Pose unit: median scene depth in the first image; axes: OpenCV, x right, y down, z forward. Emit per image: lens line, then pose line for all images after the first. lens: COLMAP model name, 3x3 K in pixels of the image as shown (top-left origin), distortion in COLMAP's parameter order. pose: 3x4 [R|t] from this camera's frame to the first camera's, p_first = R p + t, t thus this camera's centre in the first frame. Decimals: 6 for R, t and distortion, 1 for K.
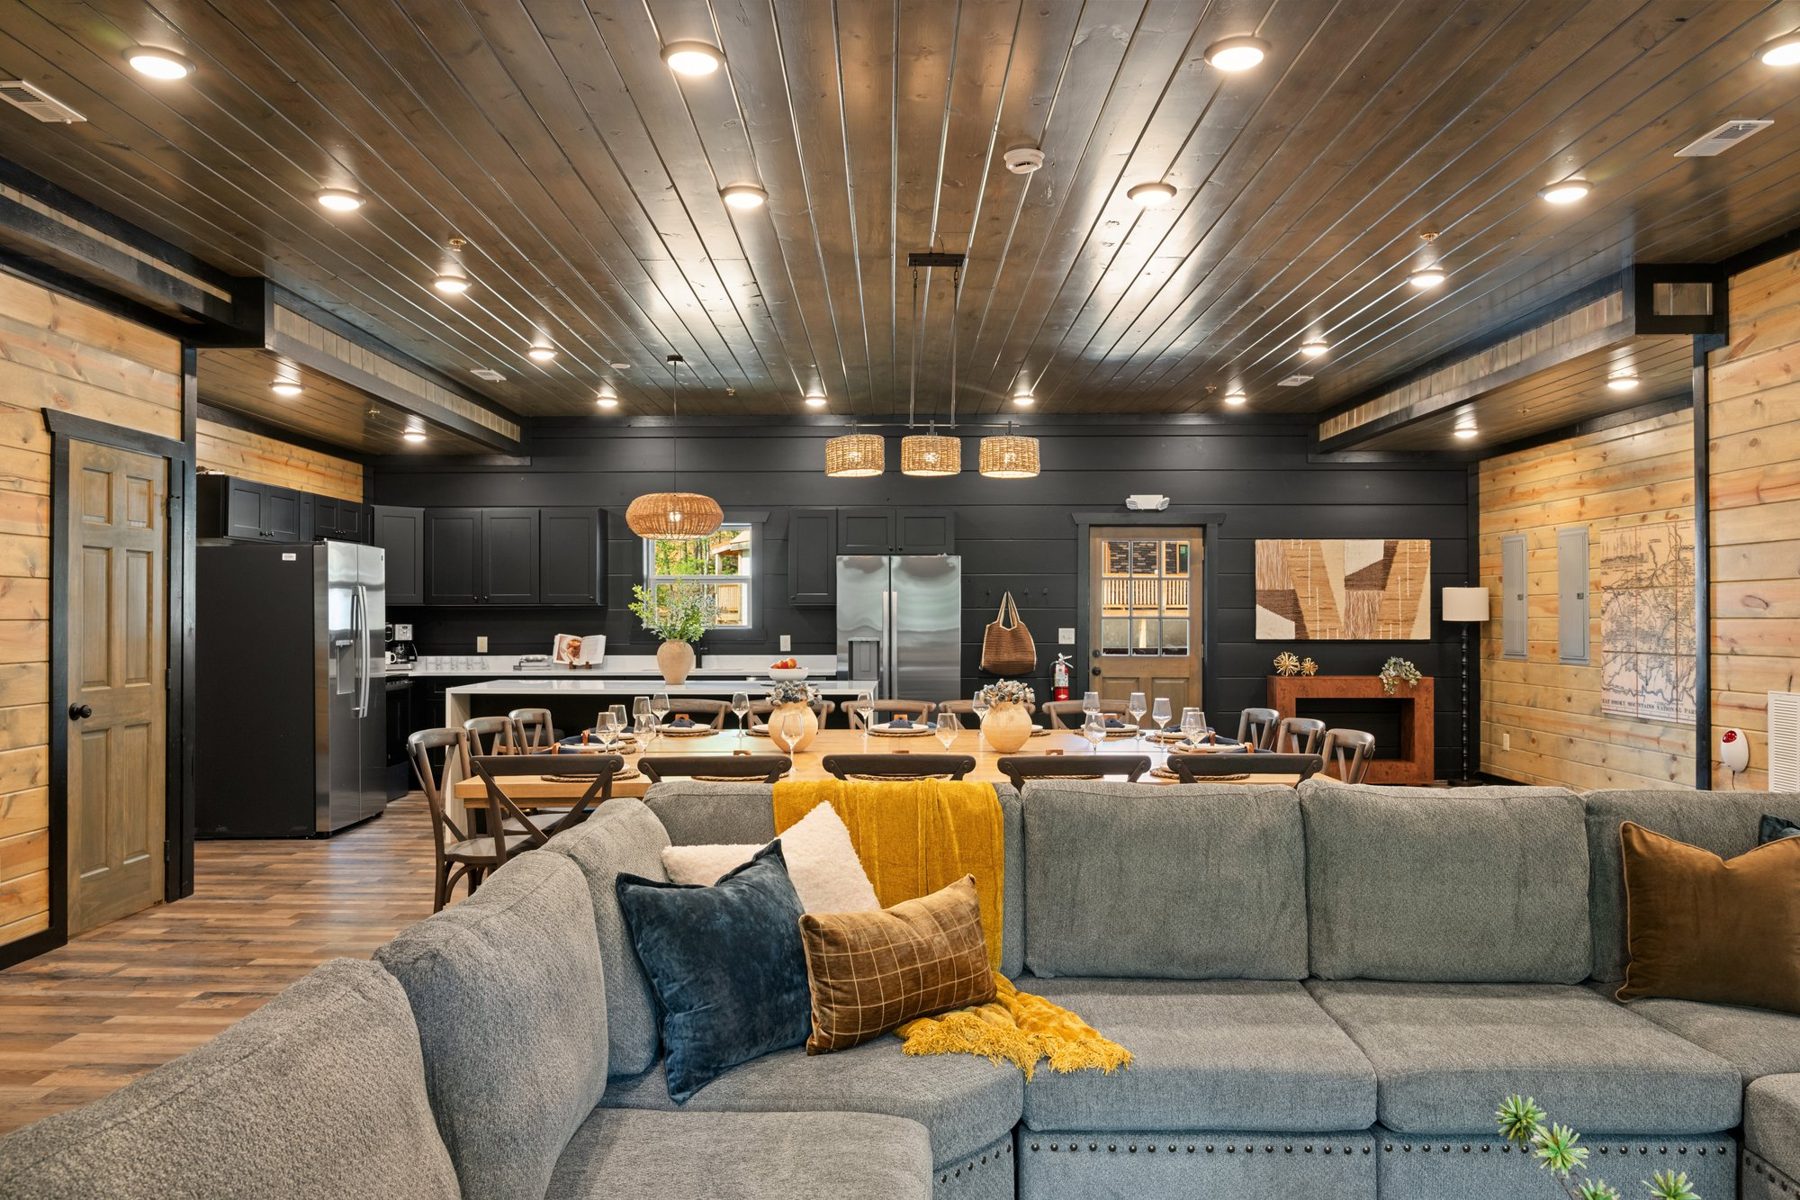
lens RADIAL K [[1229.5, 0, 909.5], [0, 1229.5, 608.0], [0, 0, 1]] dist [-0.011887, -0.000350]
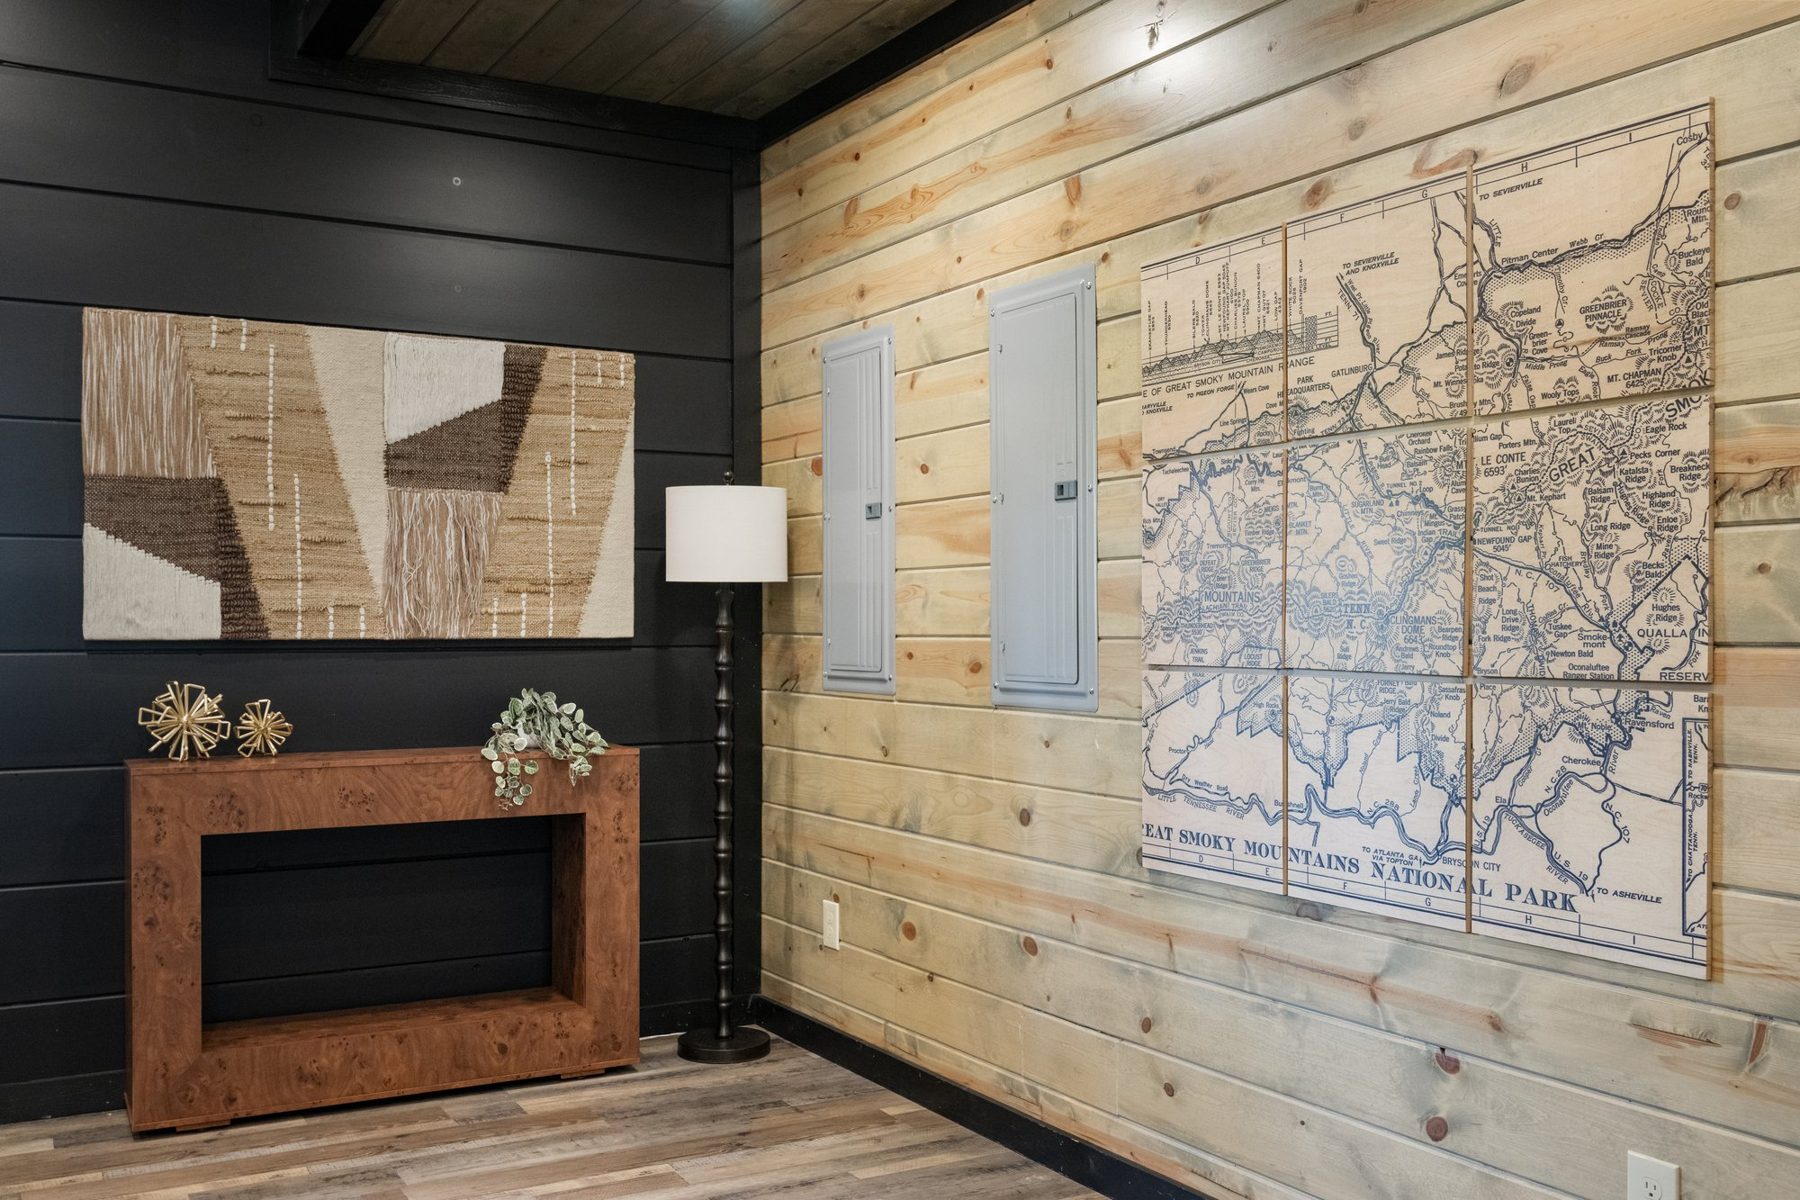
lens RADIAL K [[1696.4, 0, 901.9], [0, 1696.4, 606.4], [0, 0, 1]] dist [0.002594, 0.000000]
pose [[0.860103, 0.004255, 0.510103, 0.255813], [-0.003694, 0.999991, -0.002113, 0.018398], [-0.510107, -0.000067, 0.860111, 0.572116]]
